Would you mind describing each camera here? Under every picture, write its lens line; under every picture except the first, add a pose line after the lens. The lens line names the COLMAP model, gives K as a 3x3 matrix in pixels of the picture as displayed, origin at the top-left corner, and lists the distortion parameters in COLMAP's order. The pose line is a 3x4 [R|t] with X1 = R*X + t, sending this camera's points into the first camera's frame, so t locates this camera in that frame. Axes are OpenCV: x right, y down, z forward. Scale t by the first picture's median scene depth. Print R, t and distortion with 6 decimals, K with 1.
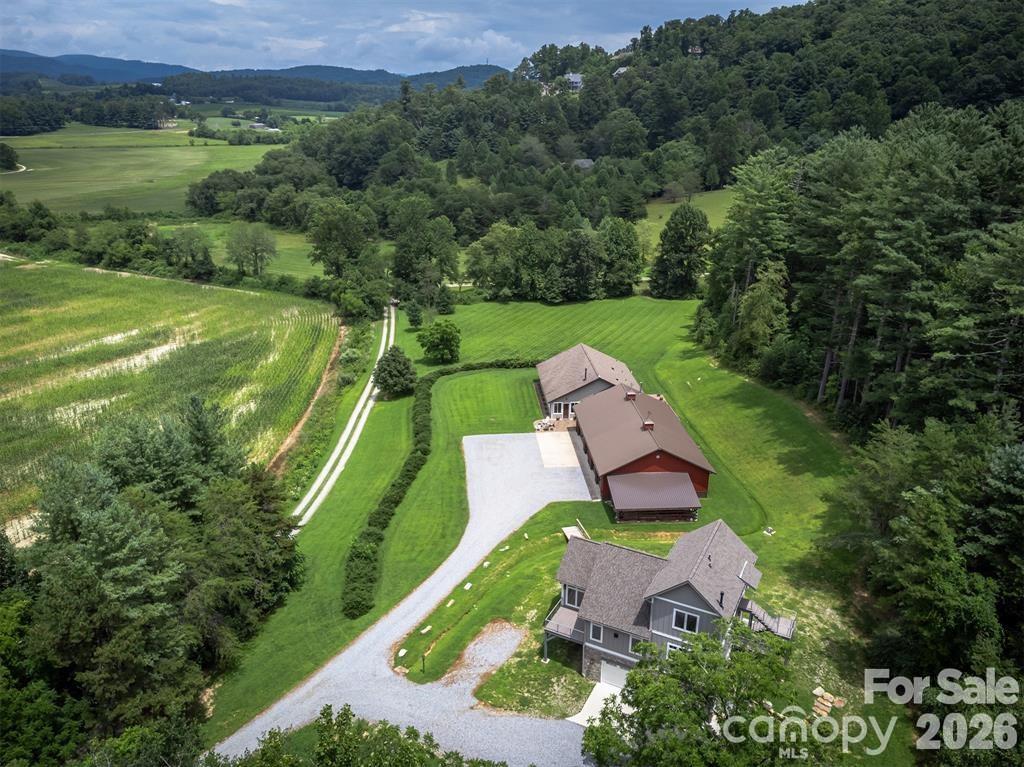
lens RADIAL K [[770.6, 0, 512.0], [0, 770.6, 383.5], [0, 0, 1]] dist [-0.003561, -0.001575]
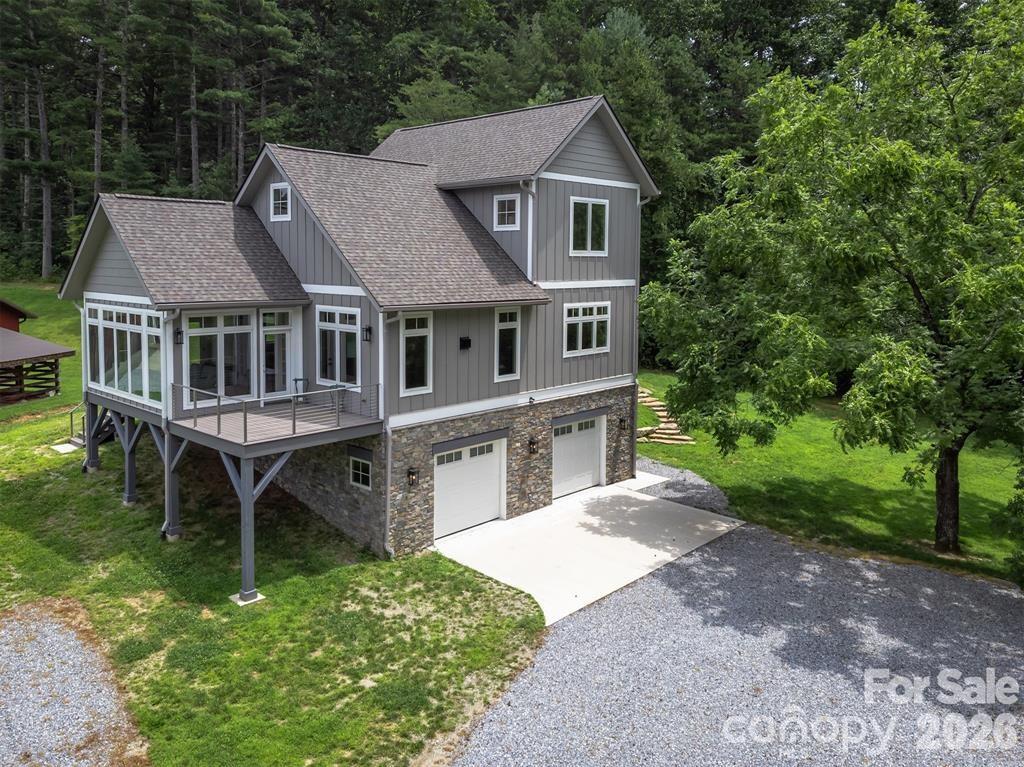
lens RADIAL K [[770.6, 0, 512.0], [0, 770.6, 383.5], [0, 0, 1]] dist [-0.003561, -0.001575]
pose [[0.278990, -0.165869, 0.945860, -0.166414], [0.326592, 0.942645, 0.068974, 0.322331], [-0.903052, 0.289667, 0.317160, 0.871102]]
